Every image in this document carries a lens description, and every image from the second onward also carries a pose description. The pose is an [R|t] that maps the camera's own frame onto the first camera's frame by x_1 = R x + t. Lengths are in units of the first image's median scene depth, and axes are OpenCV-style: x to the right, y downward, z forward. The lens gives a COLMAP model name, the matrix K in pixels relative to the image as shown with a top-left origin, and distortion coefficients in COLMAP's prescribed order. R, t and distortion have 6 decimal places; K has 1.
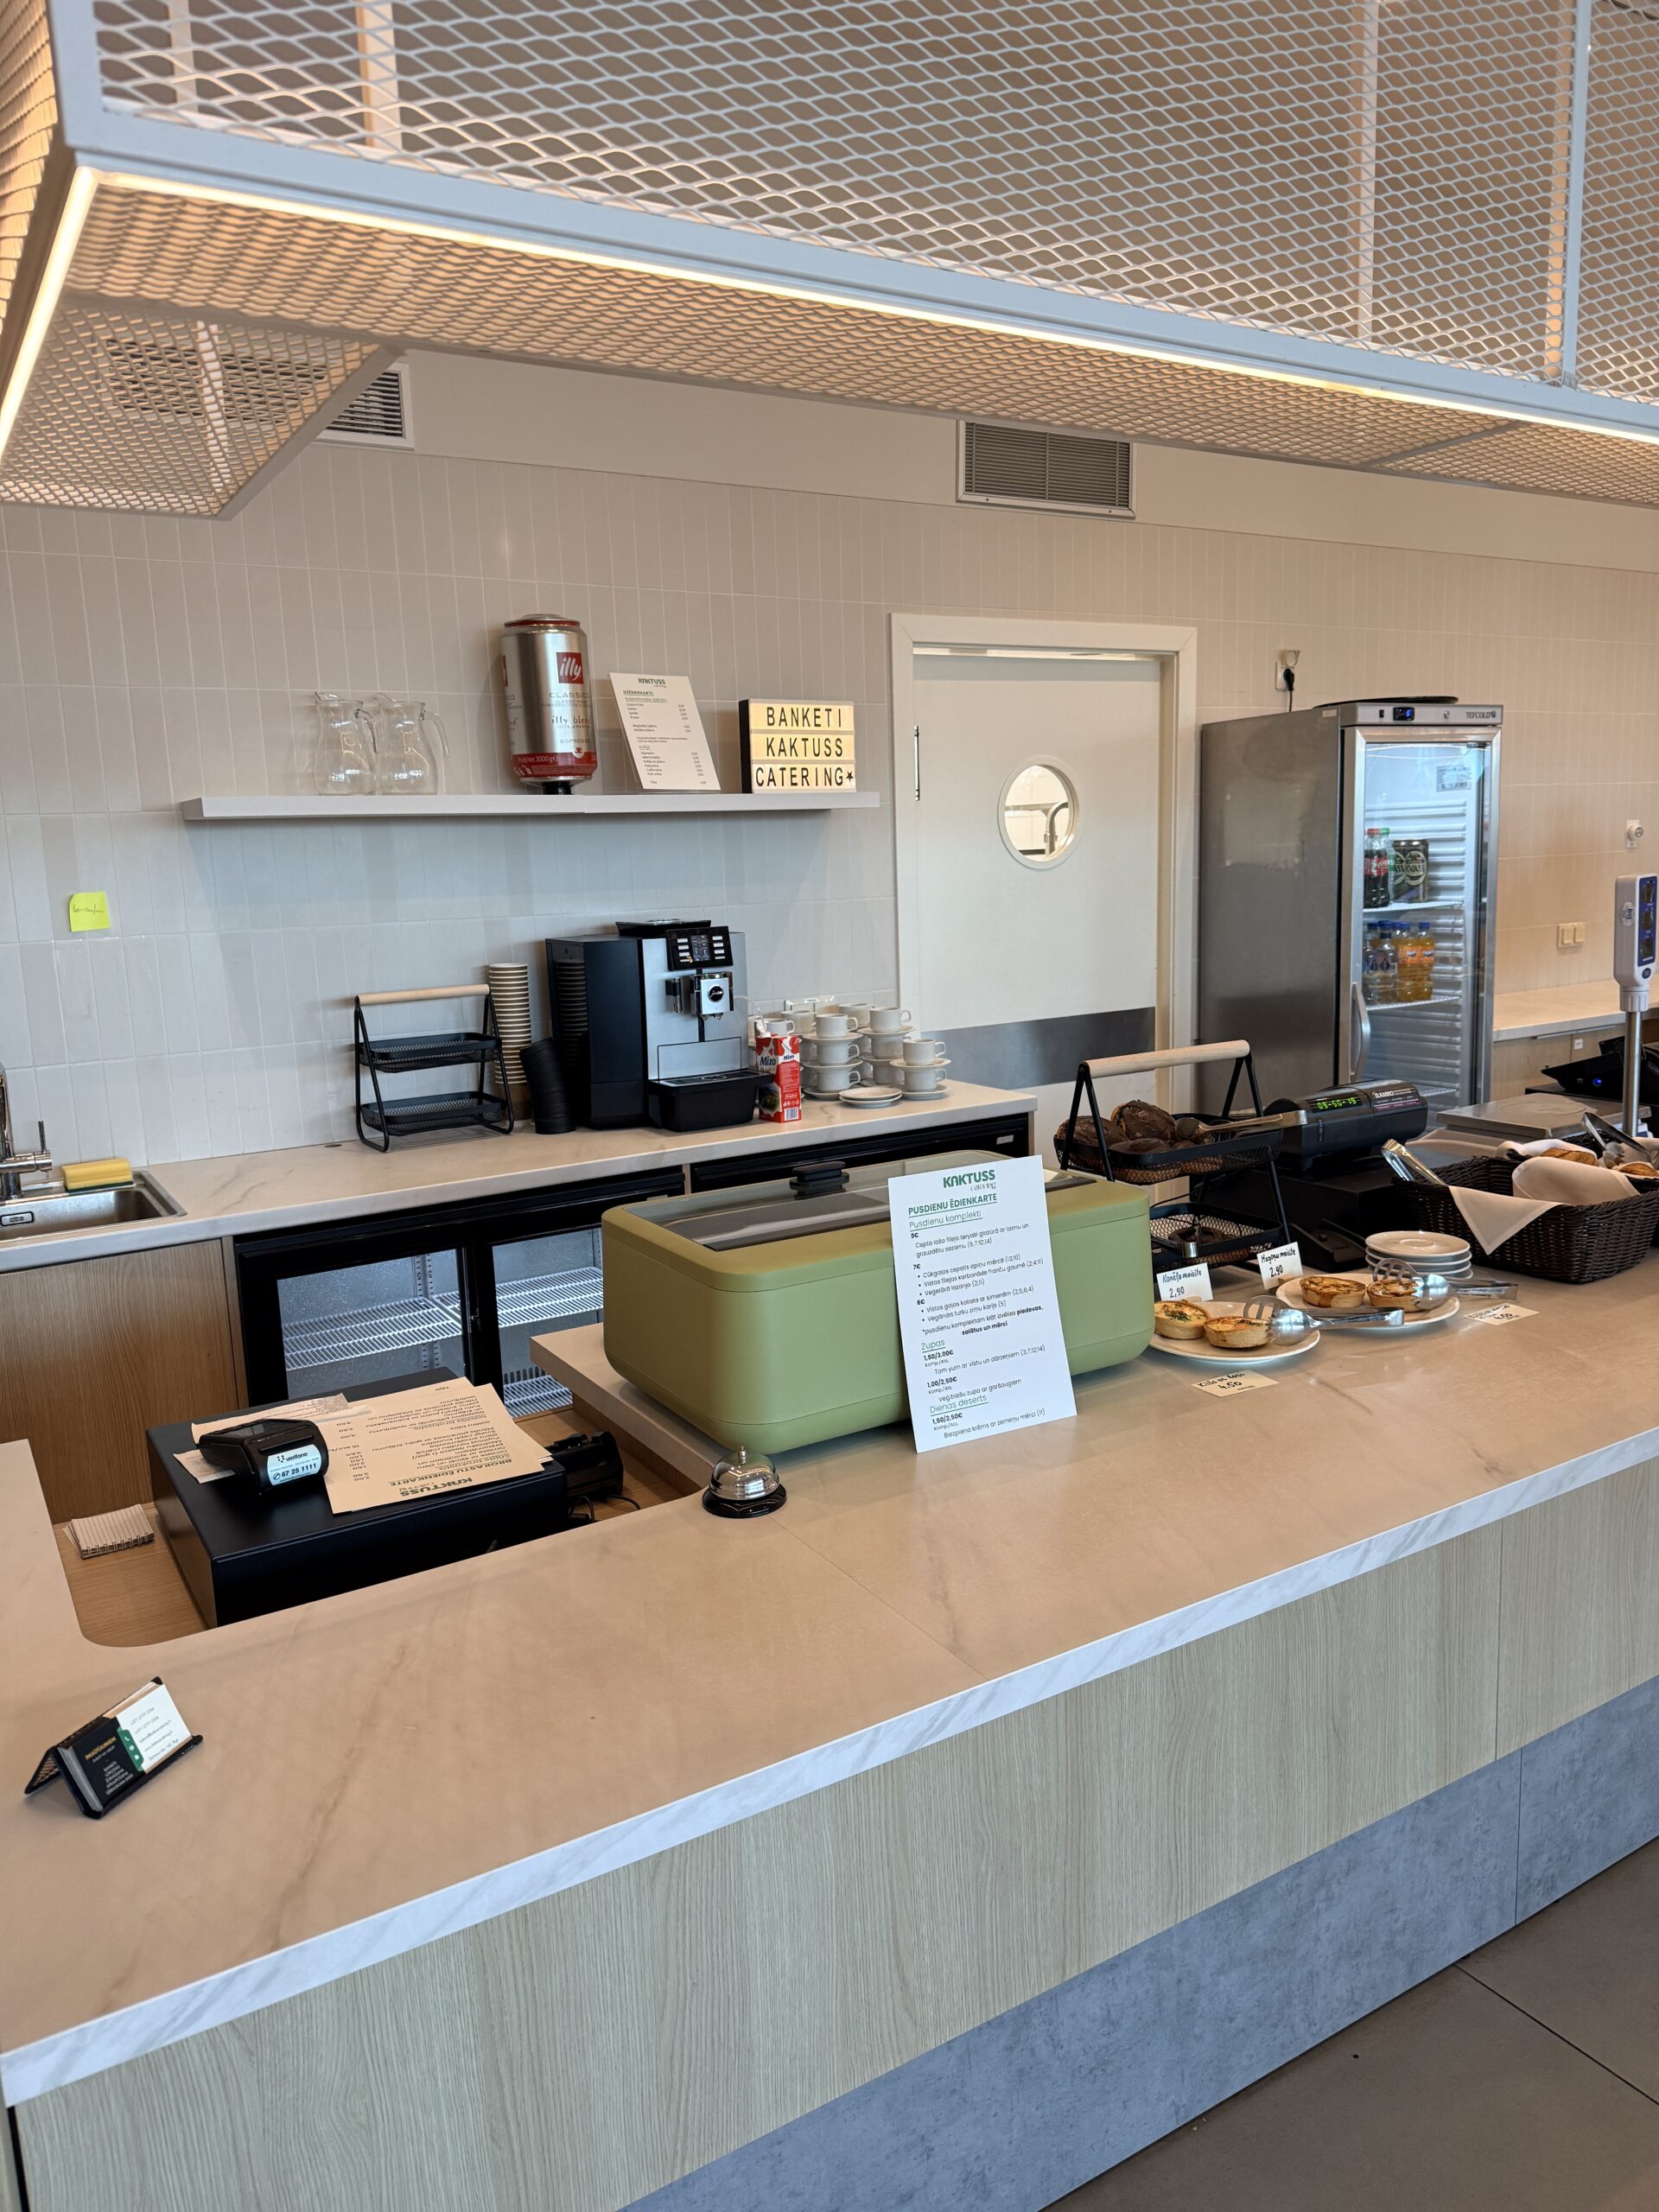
lens RADIAL K [[1548.9, 0, 829.5], [0, 1548.9, 1106.0], [0, 0, 1]] dist [0.045321, 0.000484]
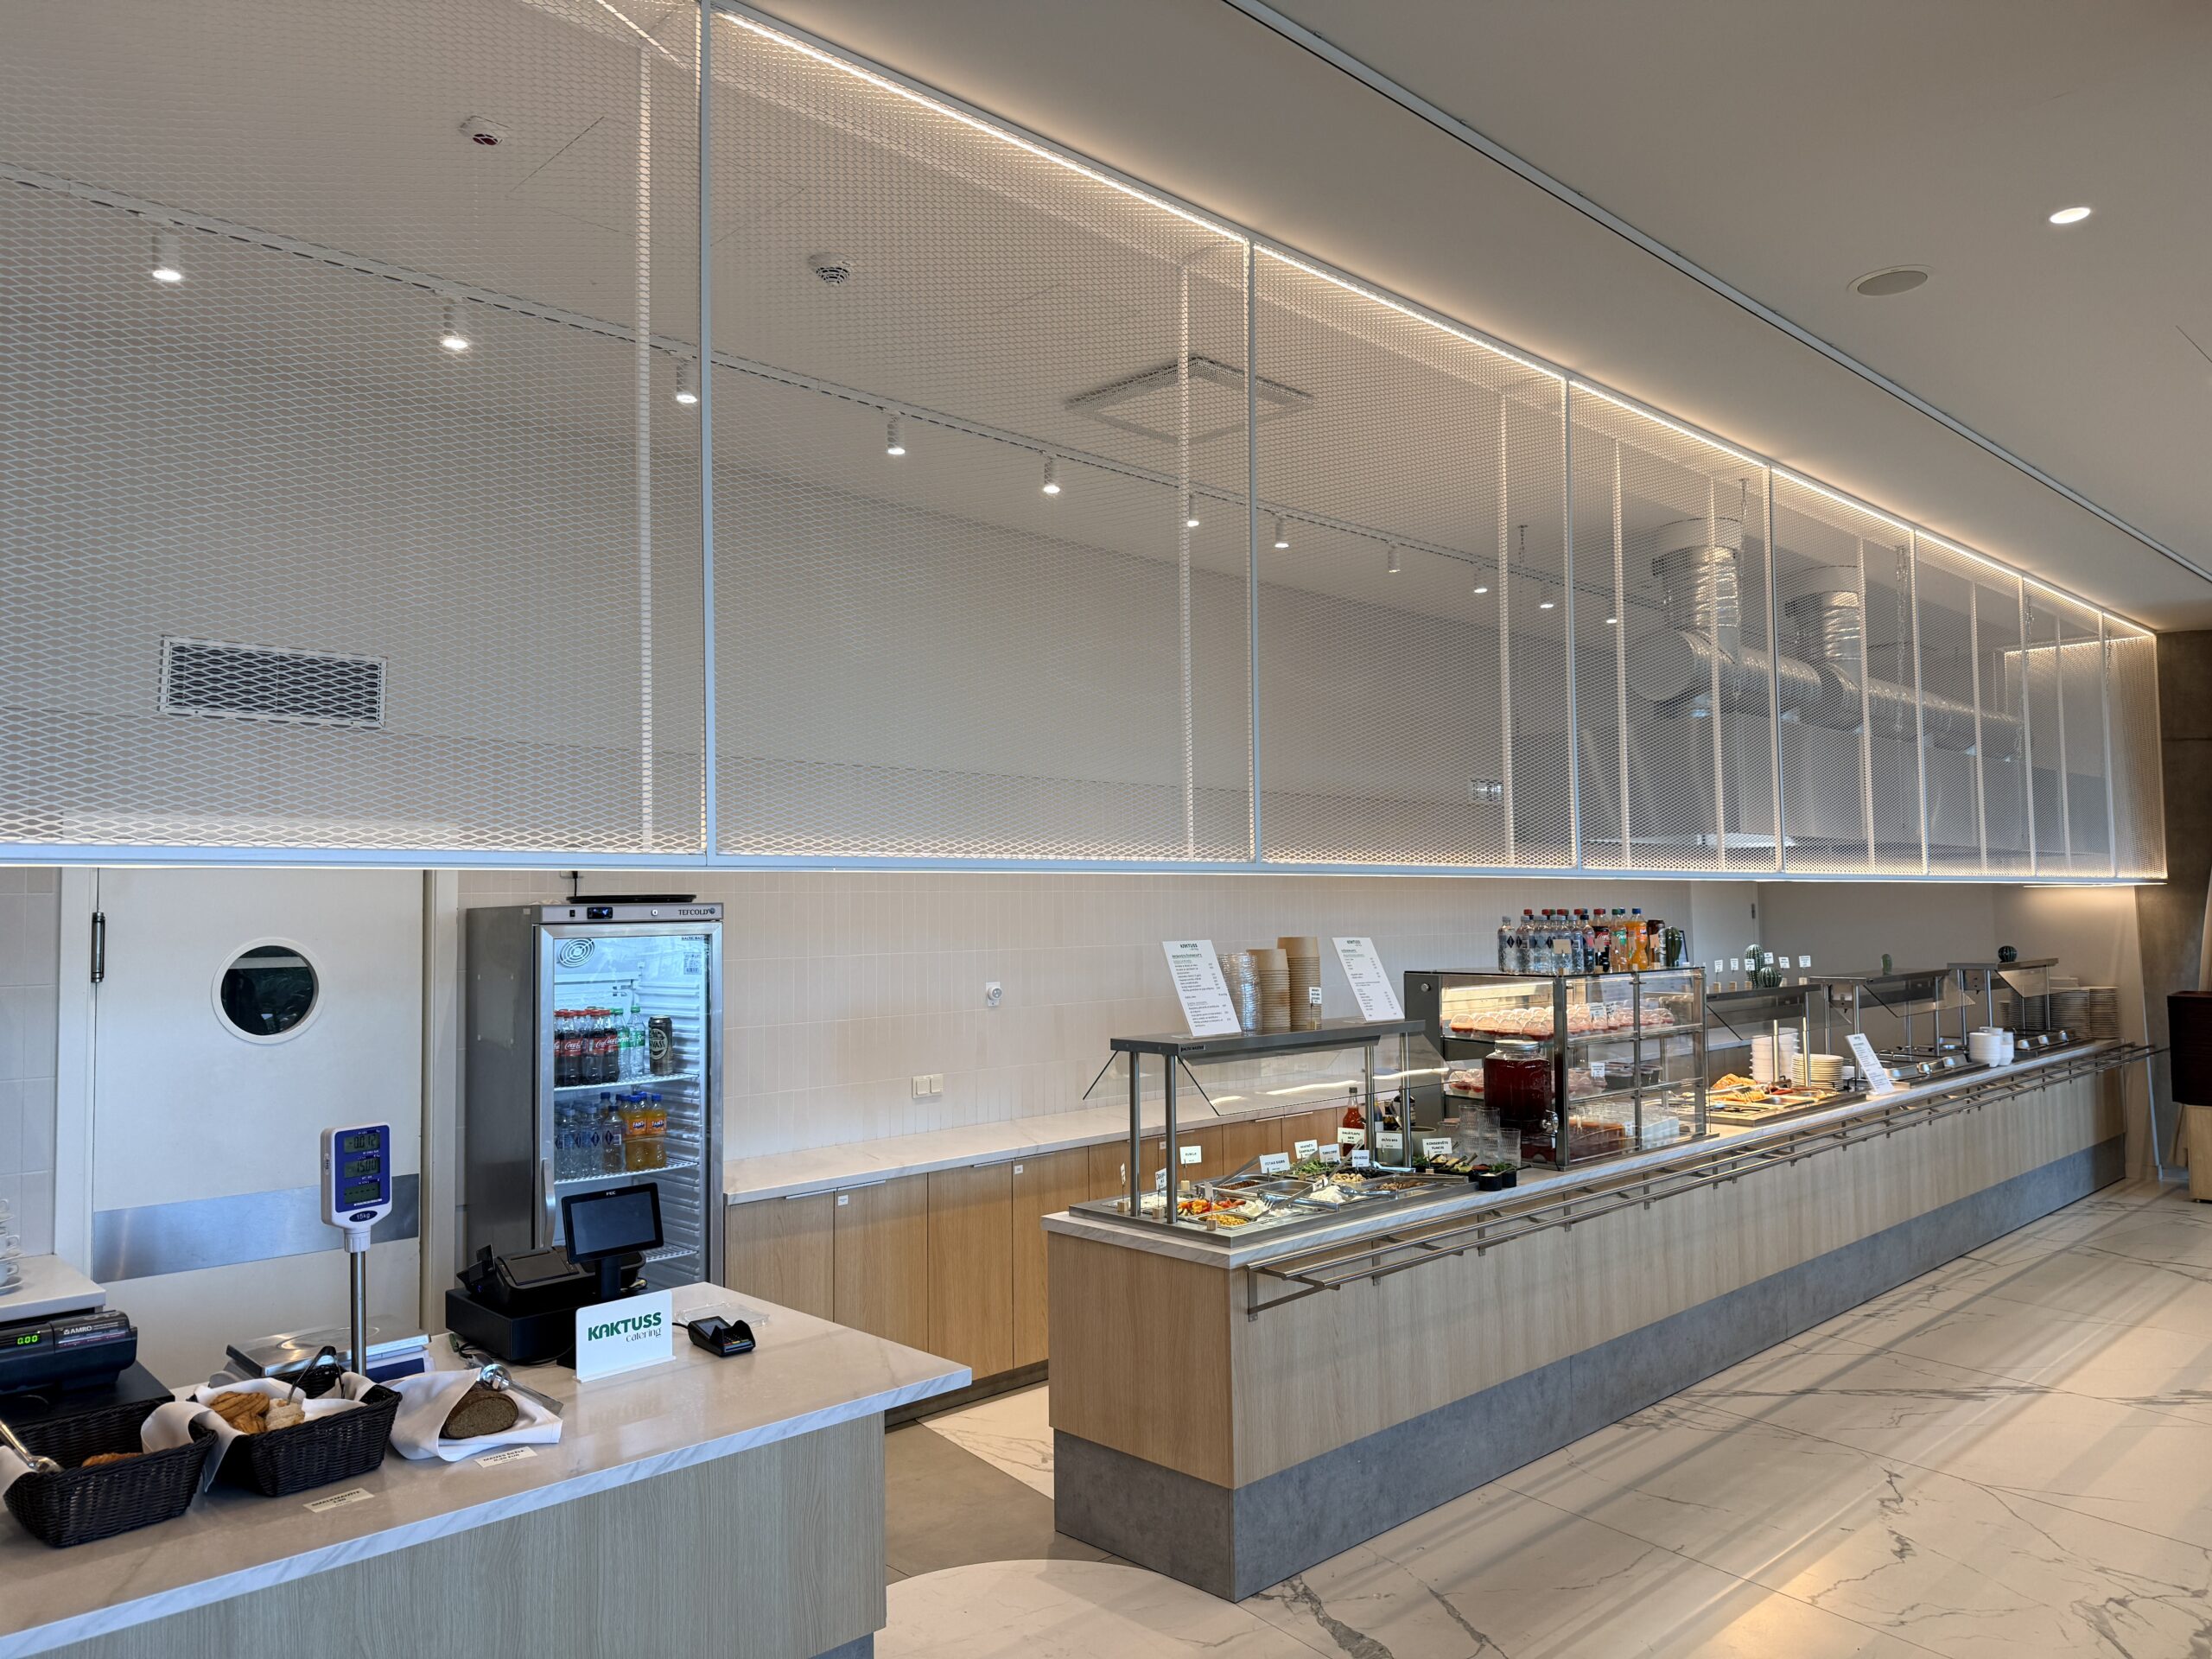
lens RADIAL K [[1548.9, 0, 1106.0], [0, 1548.9, 829.5], [0, 0, 1]] dist [0.045321, 0.000484]
pose [[0.976466, 0.031169, 0.213407, 0.447239], [0.016836, 0.975466, -0.219503, -0.054267], [-0.215013, 0.217930, 0.951985, -0.141253]]
